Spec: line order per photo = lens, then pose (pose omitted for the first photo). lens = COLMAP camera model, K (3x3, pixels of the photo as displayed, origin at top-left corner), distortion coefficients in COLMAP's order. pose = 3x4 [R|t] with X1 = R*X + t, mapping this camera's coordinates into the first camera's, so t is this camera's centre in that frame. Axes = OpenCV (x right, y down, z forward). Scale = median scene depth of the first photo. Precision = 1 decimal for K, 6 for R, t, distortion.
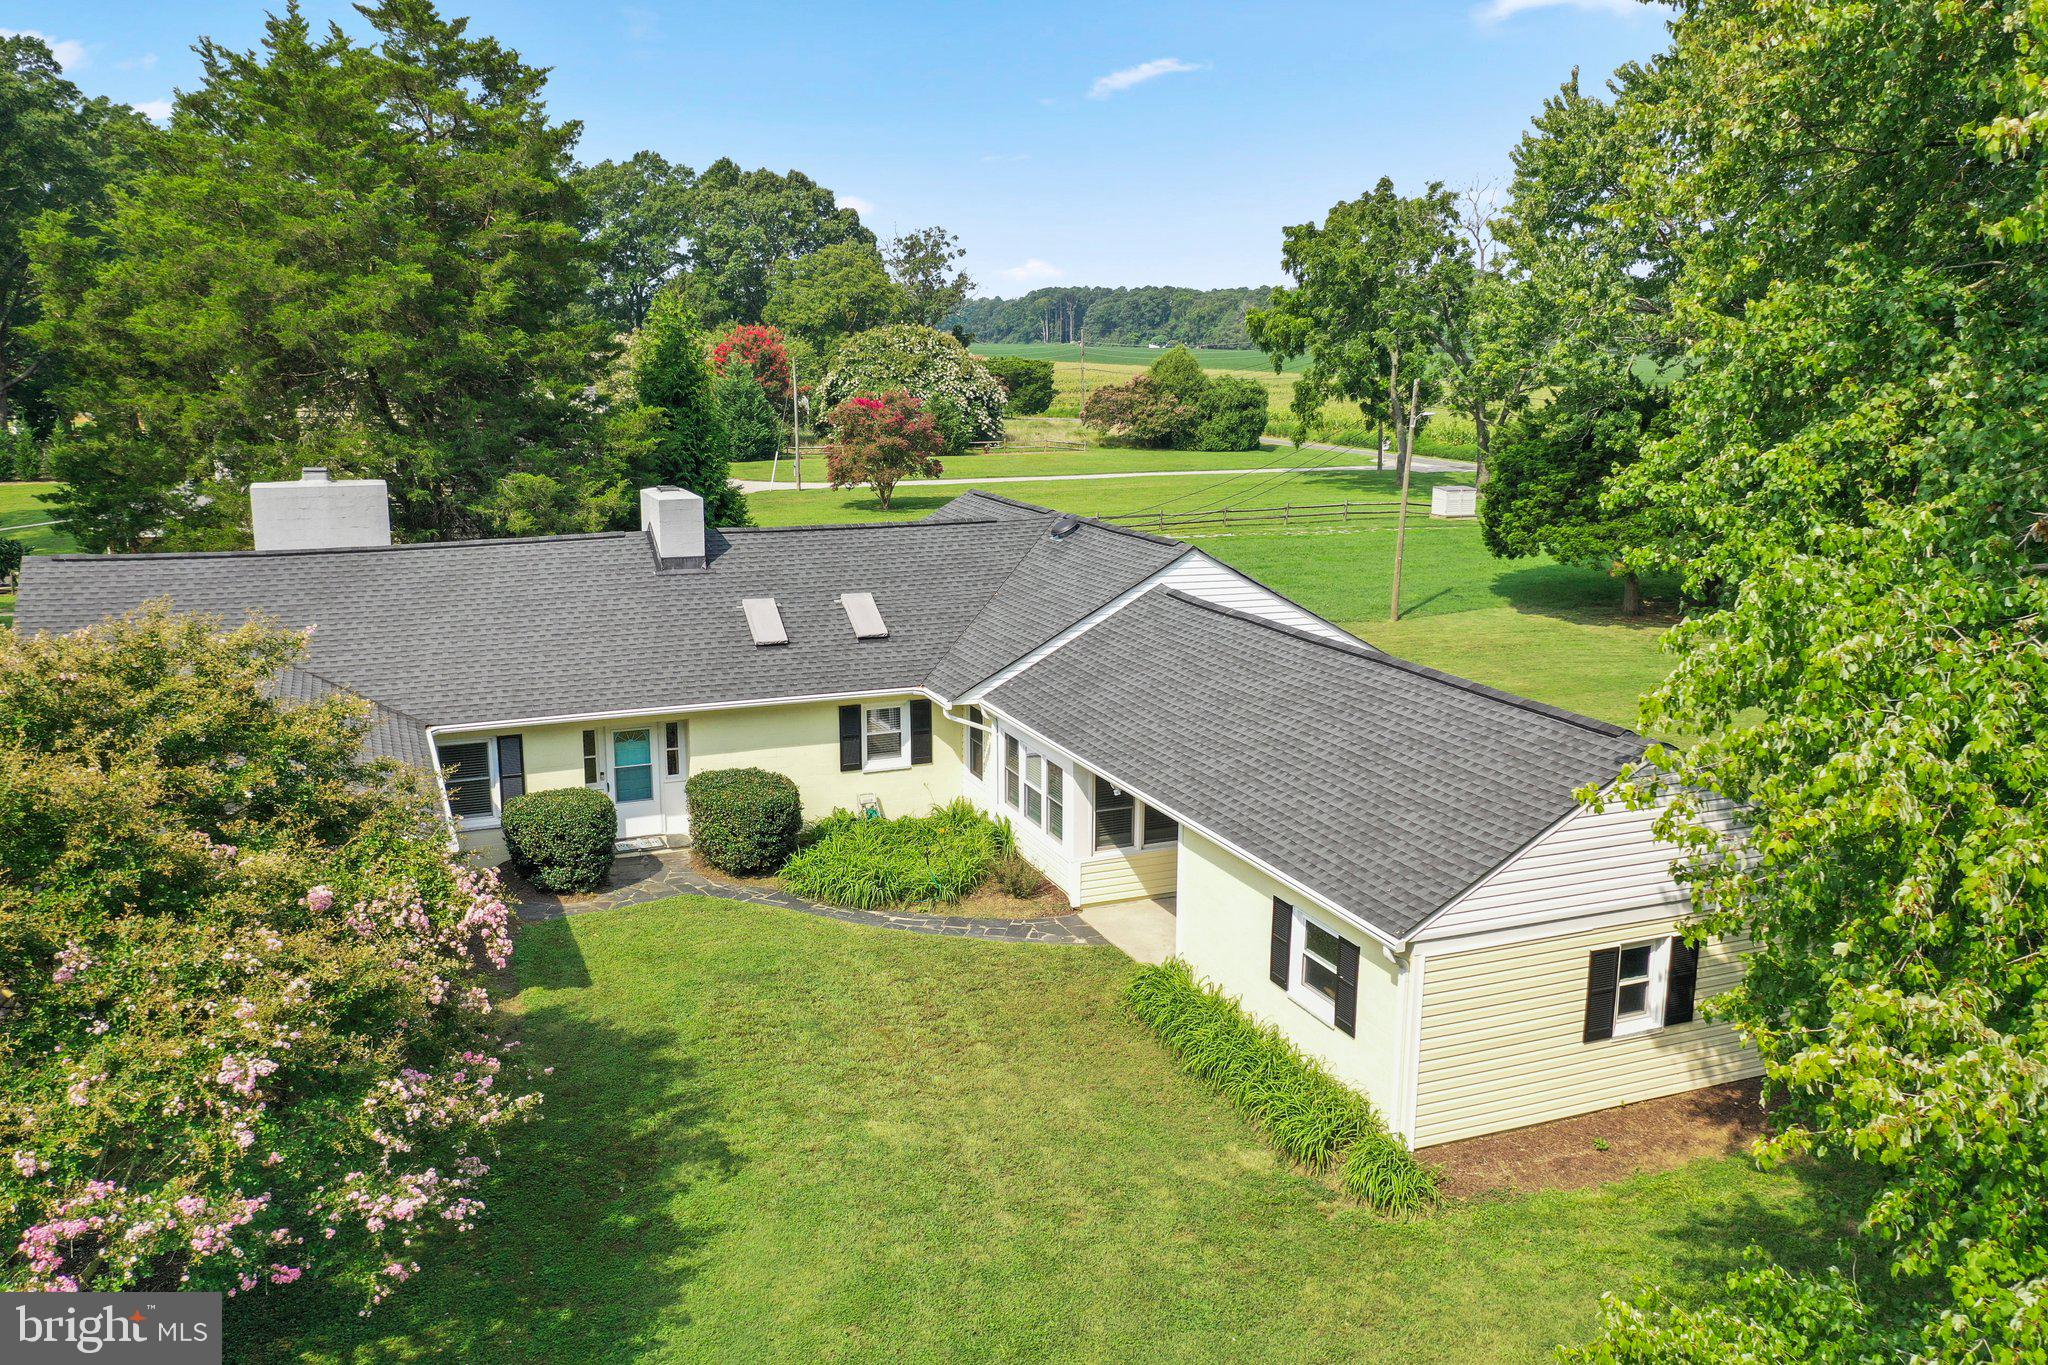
lens RADIAL K [[1618.8, 0, 1025.5], [0, 1618.8, 727.7], [0, 0, 1]] dist [-0.005312, -0.001989]
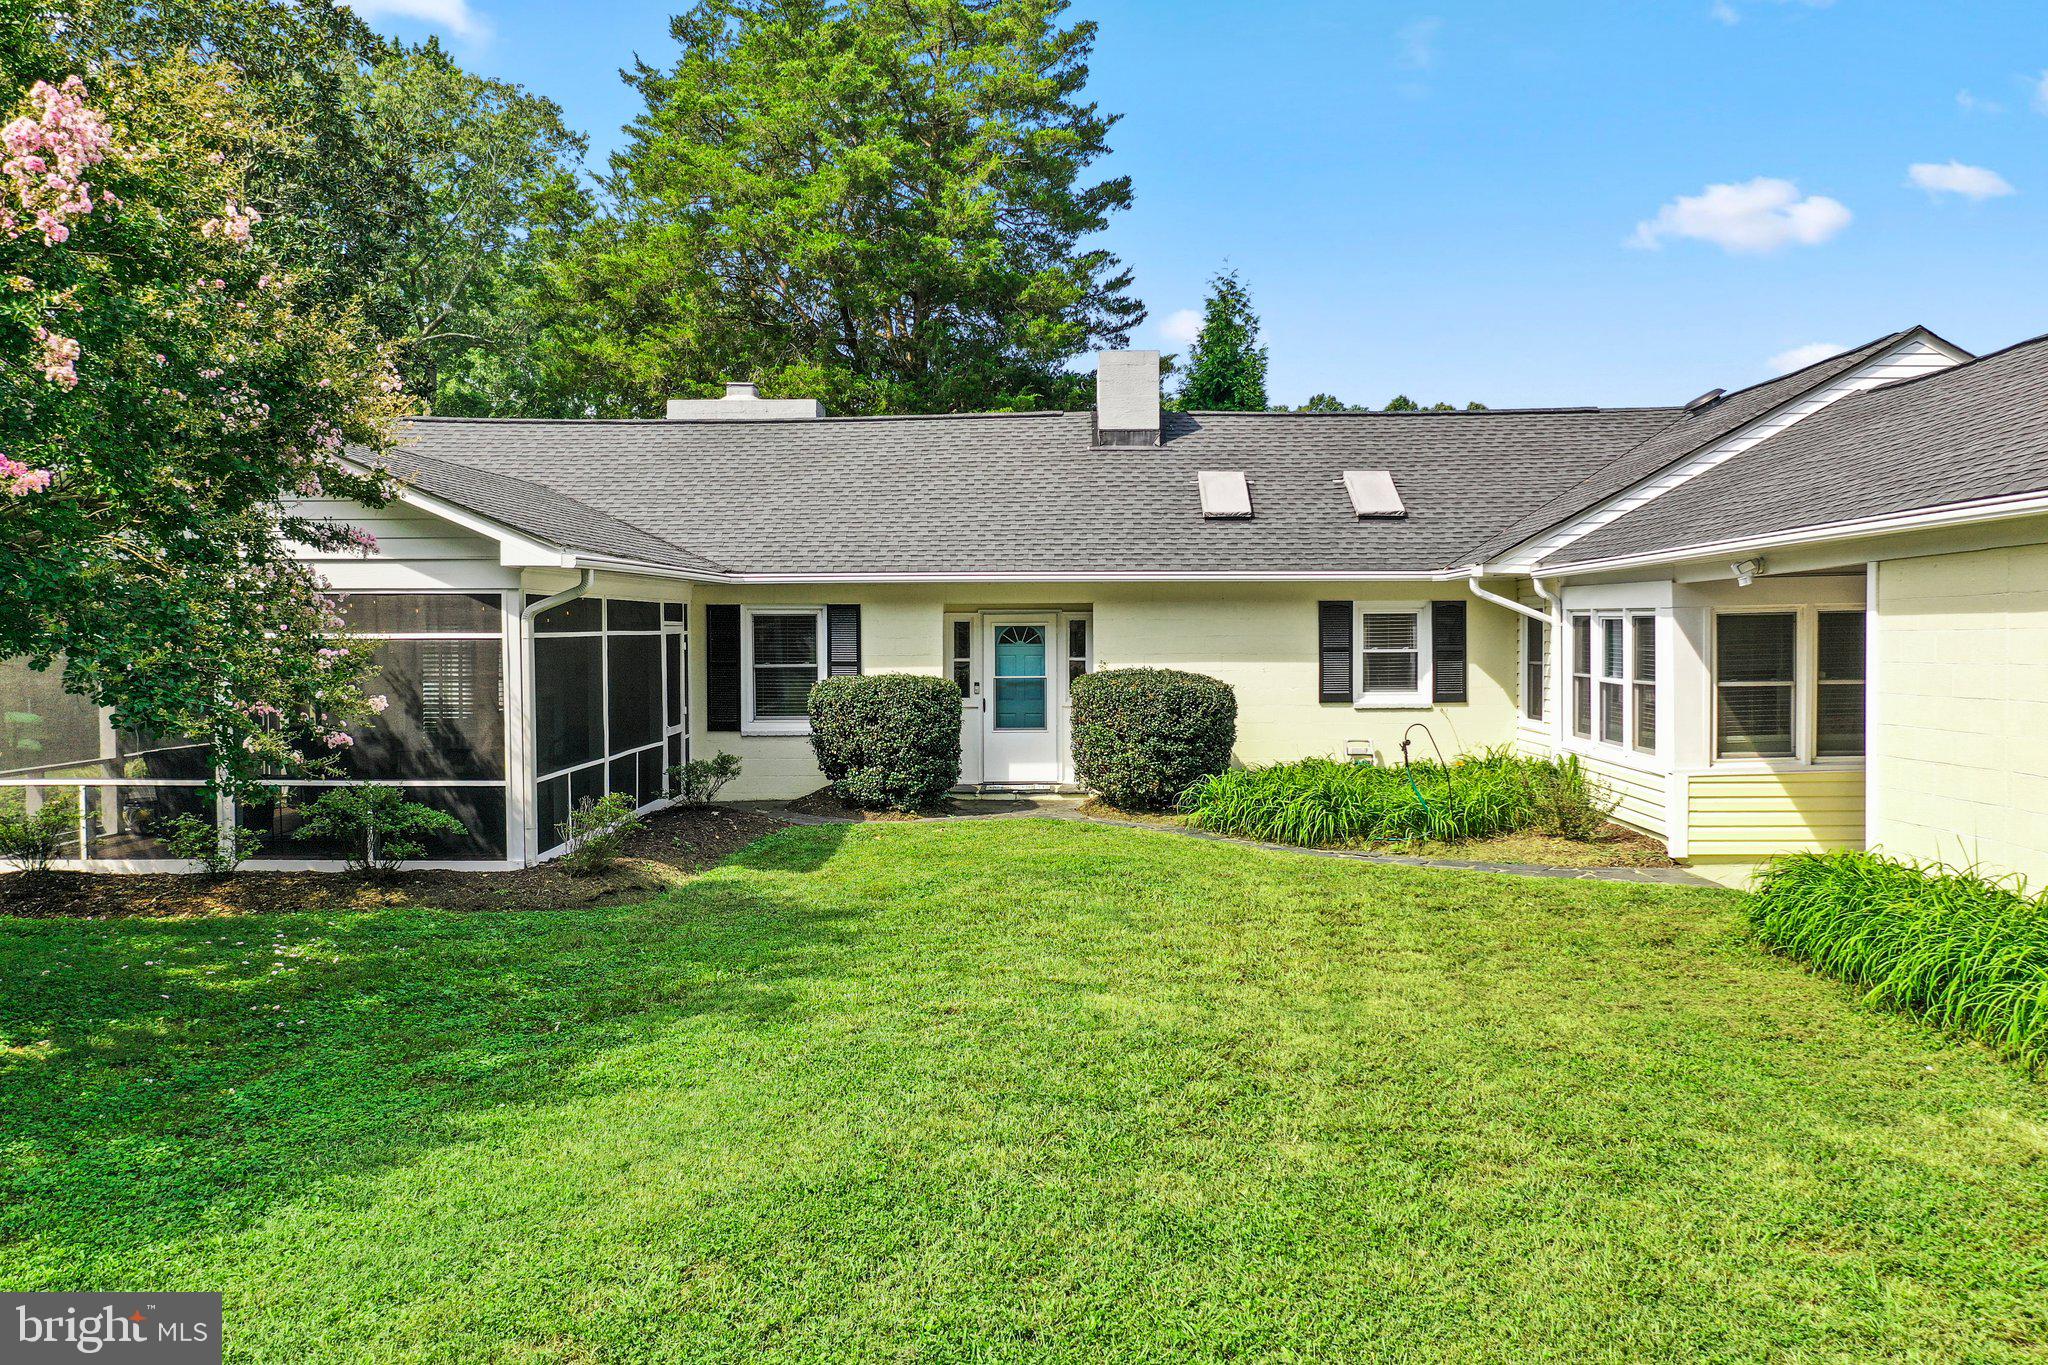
lens RADIAL K [[1618.8, 0, 1025.5], [0, 1618.8, 727.7], [0, 0, 1]] dist [-0.005312, -0.001989]
pose [[0.911893, 0.006816, -0.410372, 0.049334], [-0.084489, 0.981565, -0.171440, 0.163994], [0.401638, 0.191007, 0.895658, 0.366765]]
